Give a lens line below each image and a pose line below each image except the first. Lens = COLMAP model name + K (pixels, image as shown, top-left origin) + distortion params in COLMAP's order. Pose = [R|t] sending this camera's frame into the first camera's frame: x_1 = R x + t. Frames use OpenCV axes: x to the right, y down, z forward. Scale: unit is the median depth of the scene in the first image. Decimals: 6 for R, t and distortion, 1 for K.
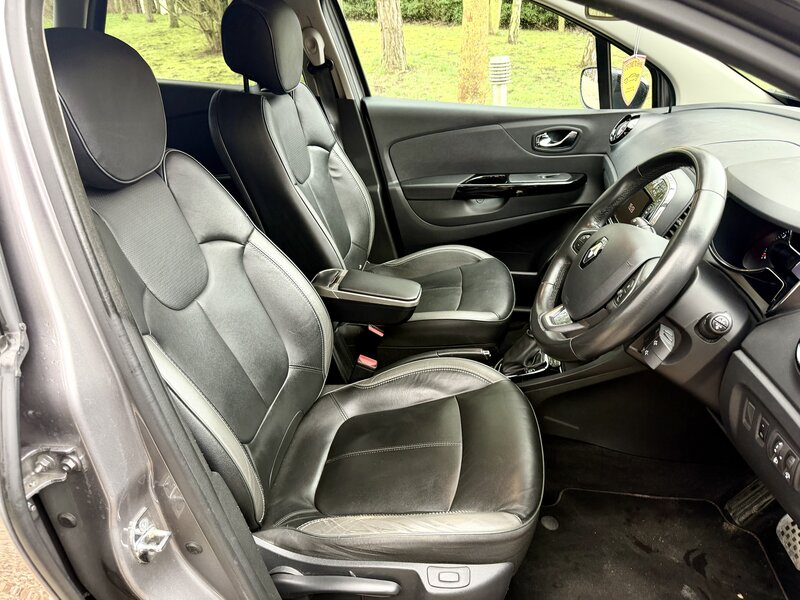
lens RADIAL K [[565.1, 0, 401.2], [0, 565.1, 296.2], [0, 0, 1]] dist [0.042844, -0.056041]
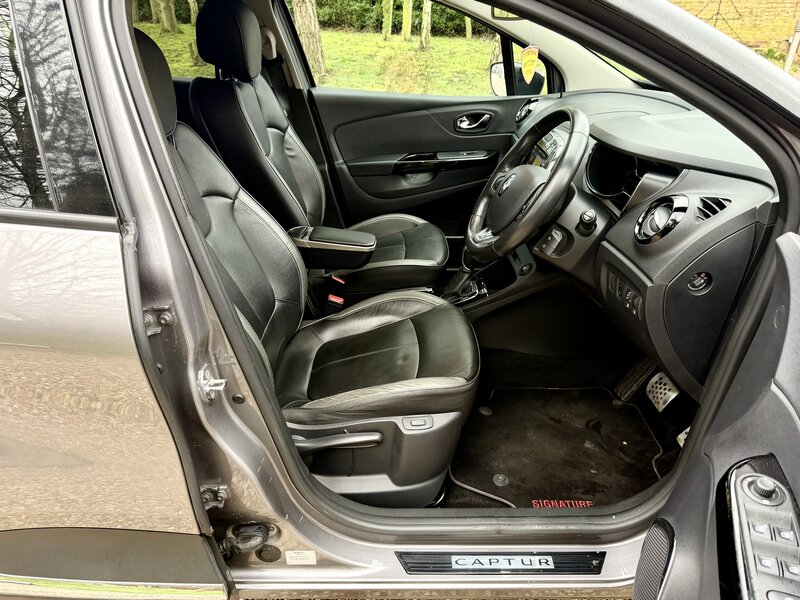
lens RADIAL K [[565.1, 0, 402.8], [0, 565.1, 308.0], [0, 0, 1]] dist [0.042844, -0.056041]
pose [[0.989417, -0.058572, 0.132755, -0.081658], [0.057729, 0.998280, 0.010197, 0.135323], [-0.133124, -0.002426, 0.991096, -0.244054]]
